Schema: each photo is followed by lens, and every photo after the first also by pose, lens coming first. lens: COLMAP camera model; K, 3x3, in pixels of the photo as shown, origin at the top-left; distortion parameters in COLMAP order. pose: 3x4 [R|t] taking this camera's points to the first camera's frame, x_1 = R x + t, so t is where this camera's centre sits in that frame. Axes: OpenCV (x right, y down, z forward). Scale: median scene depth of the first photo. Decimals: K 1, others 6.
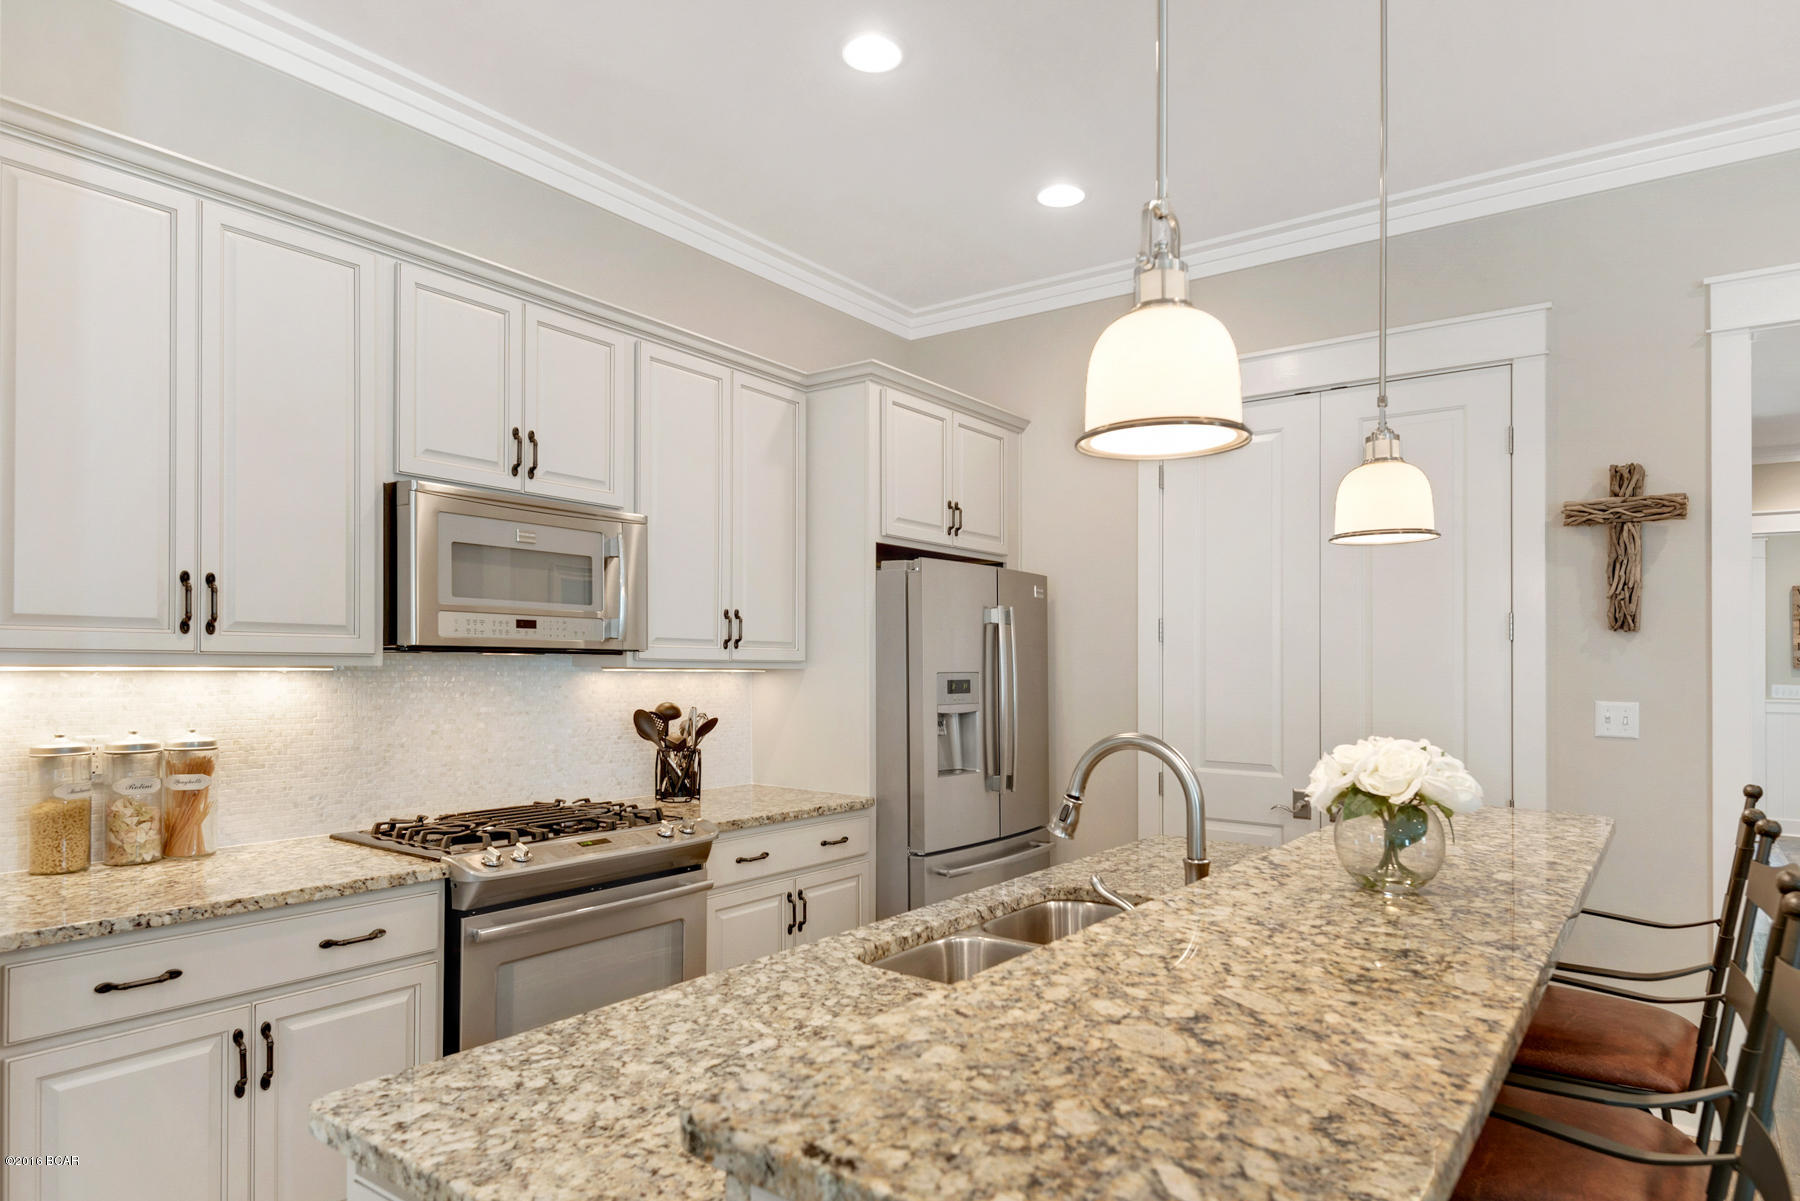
lens RADIAL K [[1045.3, 0, 906.0], [0, 1045.3, 663.2], [0, 0, 1]] dist [0.023069, -0.001170]
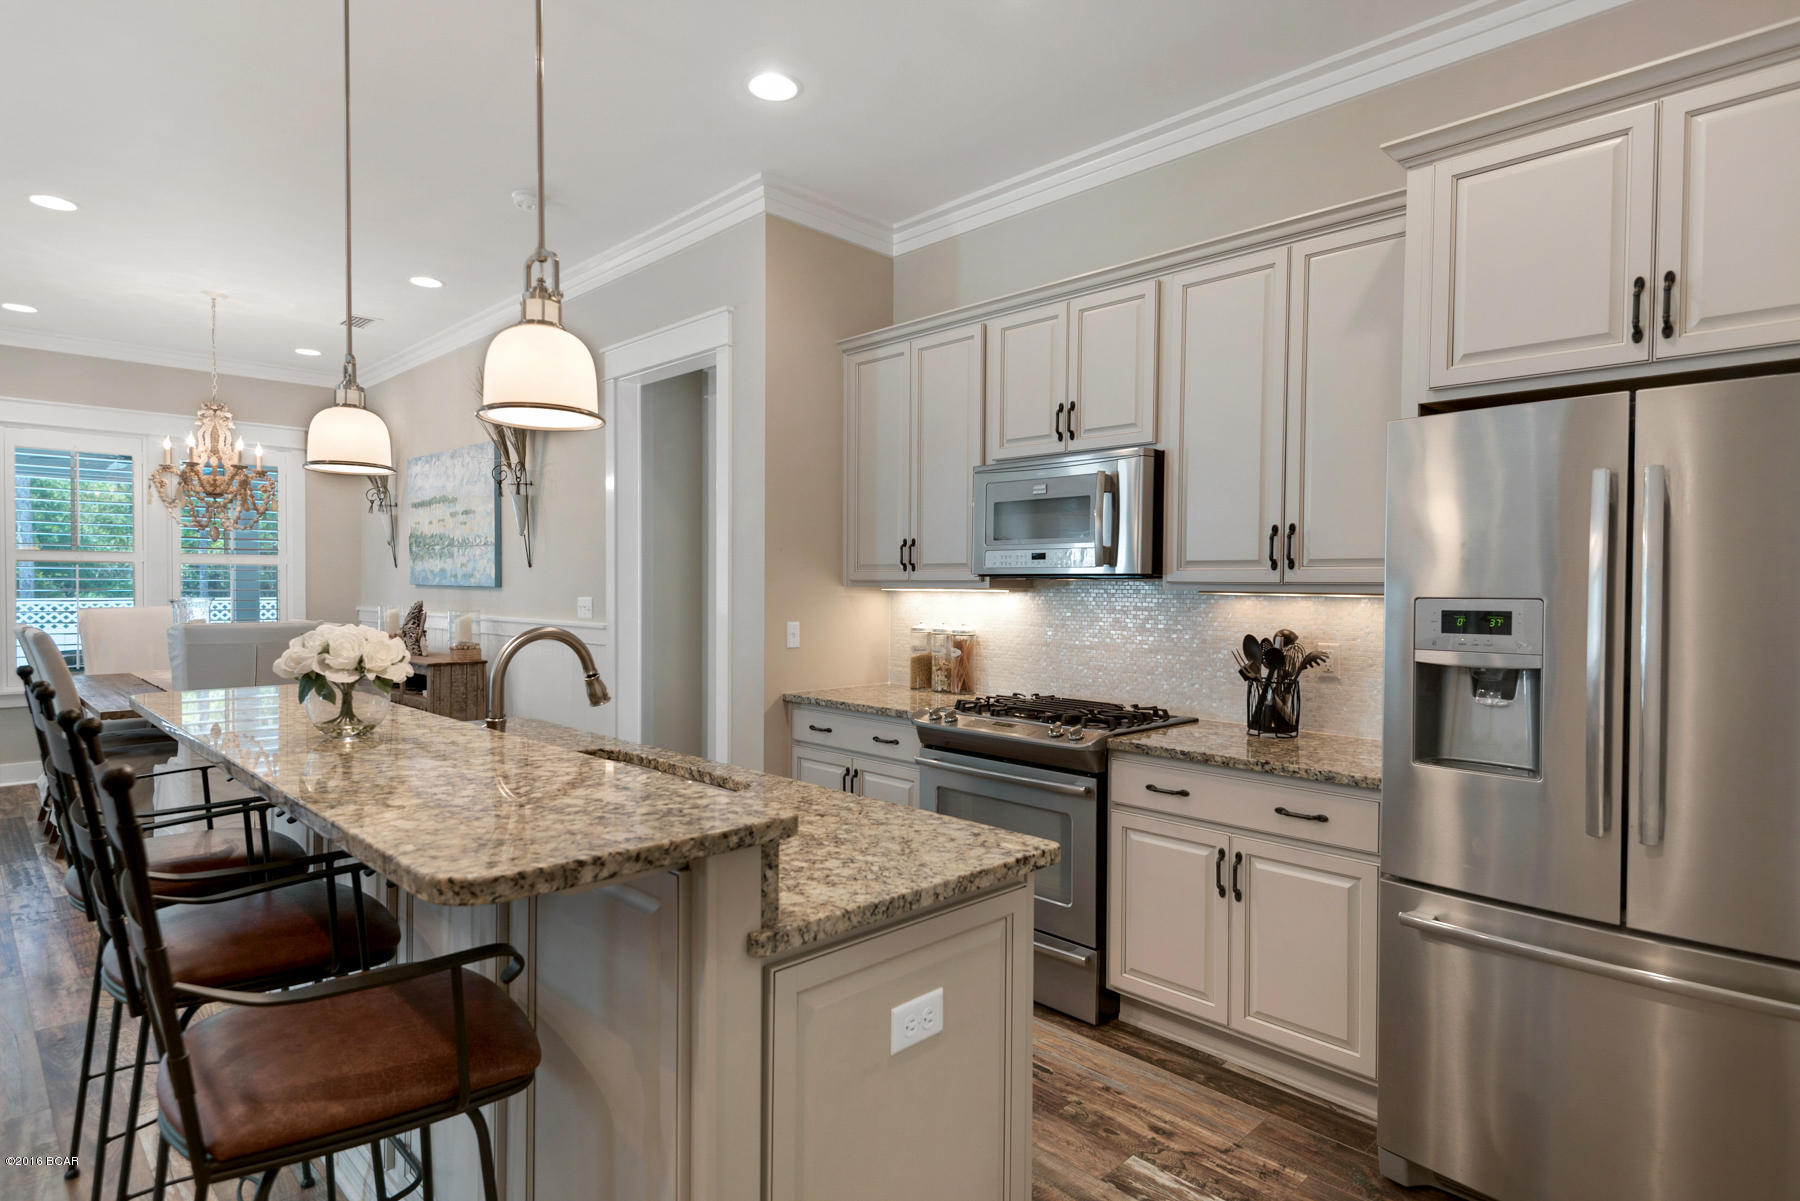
lens RADIAL K [[952.3, 0, 898.7], [0, 952.3, 602.1], [0, 0, 1]] dist [0.048090, -0.024489]
pose [[-0.153985, 0.004317, -0.988064, 0.771054], [-0.008189, 0.999951, 0.005645, 0.013603], [0.988039, 0.008960, -0.153942, 0.919881]]
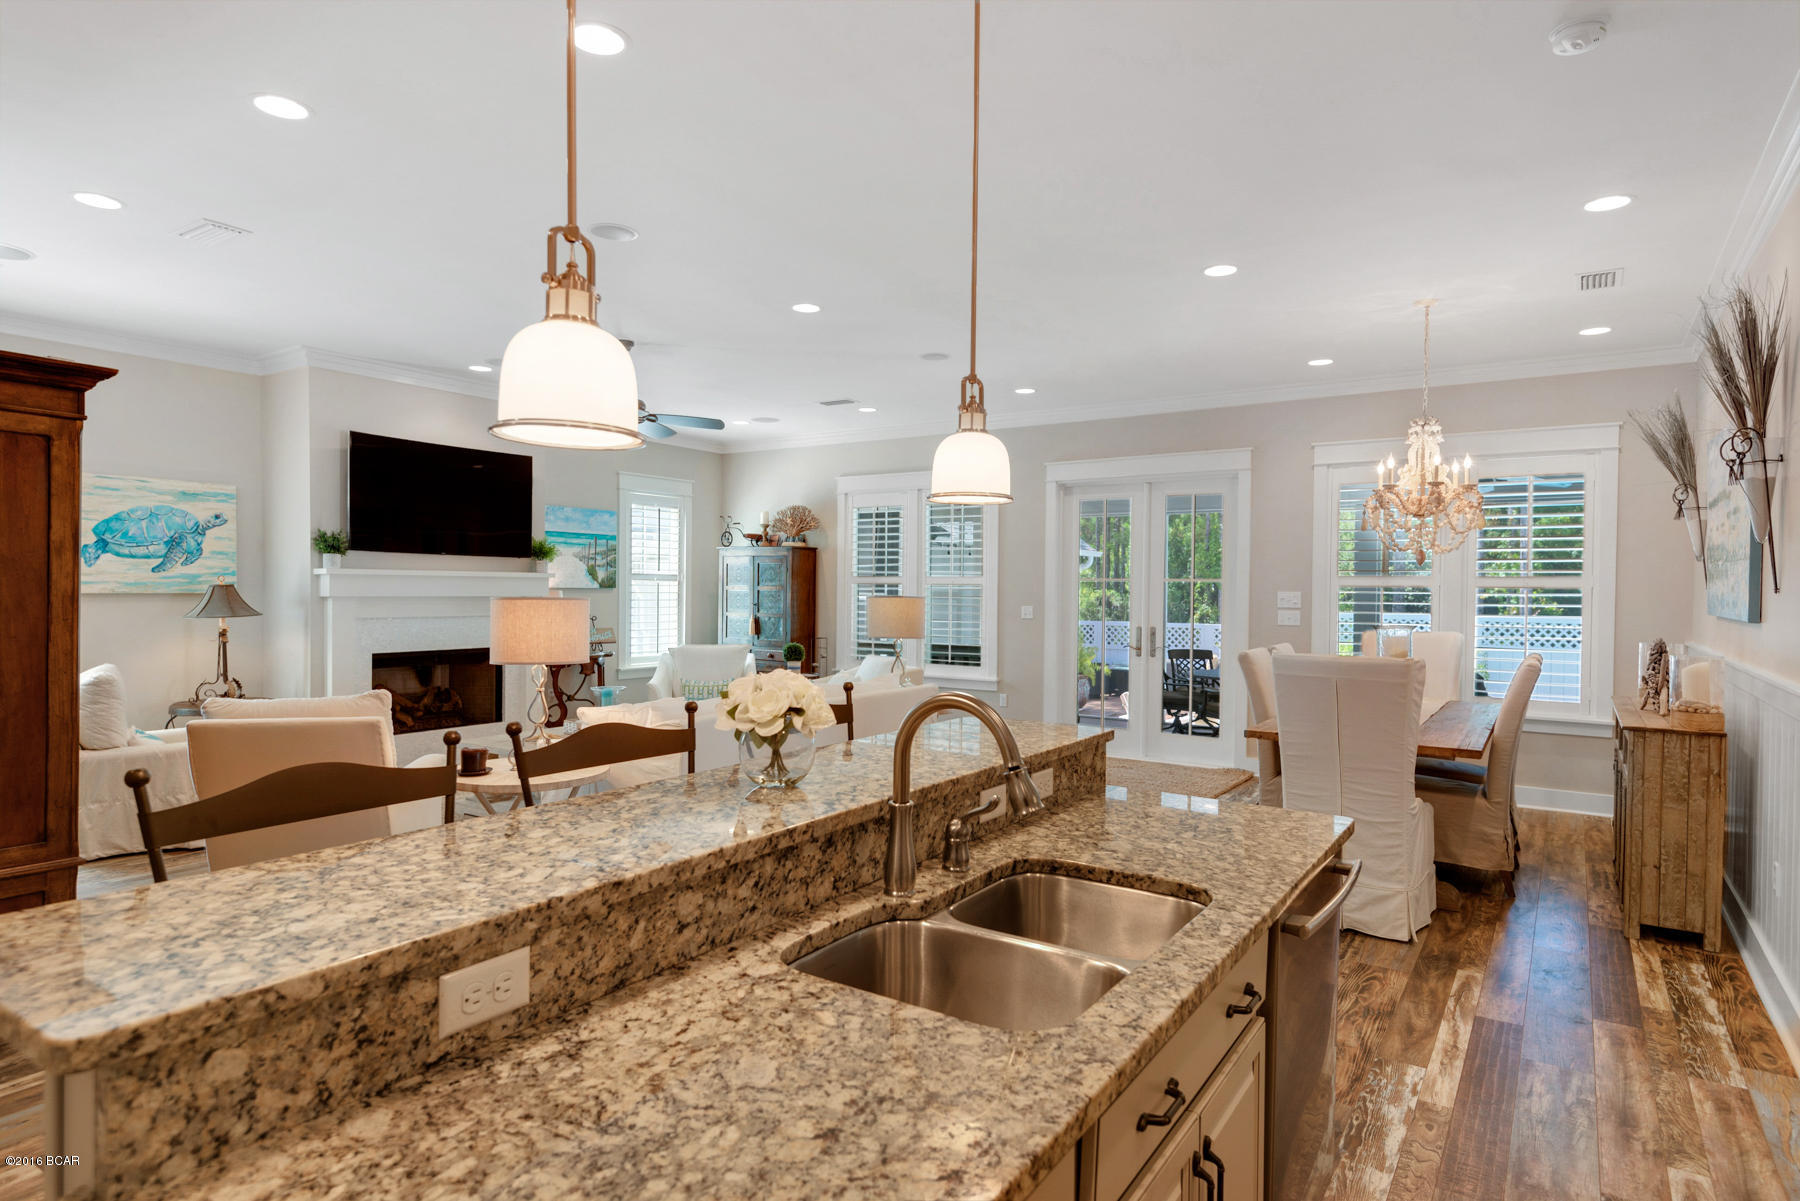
lens RADIAL K [[998.7, 0, 892.0], [0, 998.7, 594.5], [0, 0, 1]] dist [0.026481, -0.016086]
pose [[-0.998632, -0.023168, -0.046870, 0.182722], [-0.023485, 0.999705, 0.006220, -0.016647], [0.046712, 0.007313, -0.998882, 1.087765]]
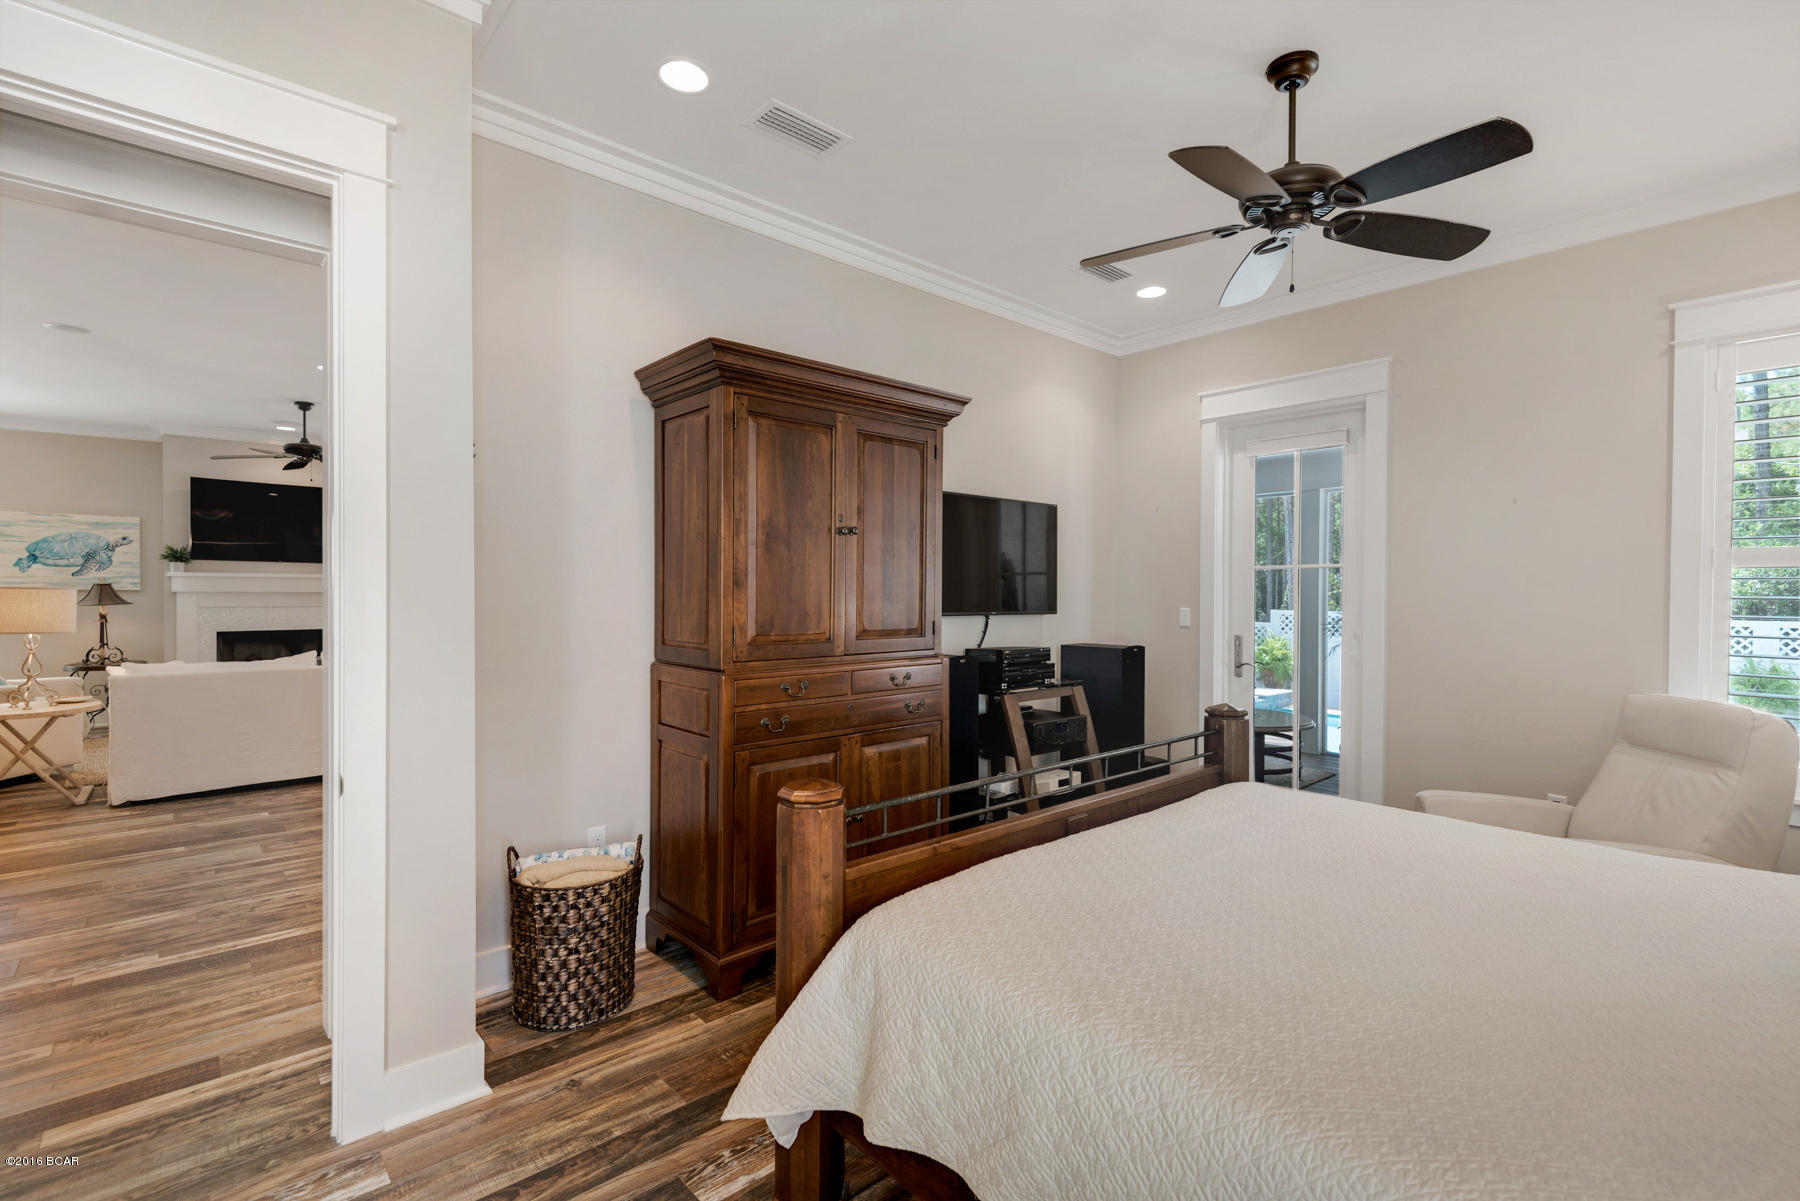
lens RADIAL K [[809.4, 0, 900.0], [0, 809.4, 600.5], [0, 0, 1]] dist [0.040093, -0.022058]
pose [[-0.977834, -0.018242, 0.208585, -1.439642], [-0.015277, 0.999758, 0.015817, -0.017811], [-0.208823, 0.012280, -0.977876, 0.909500]]
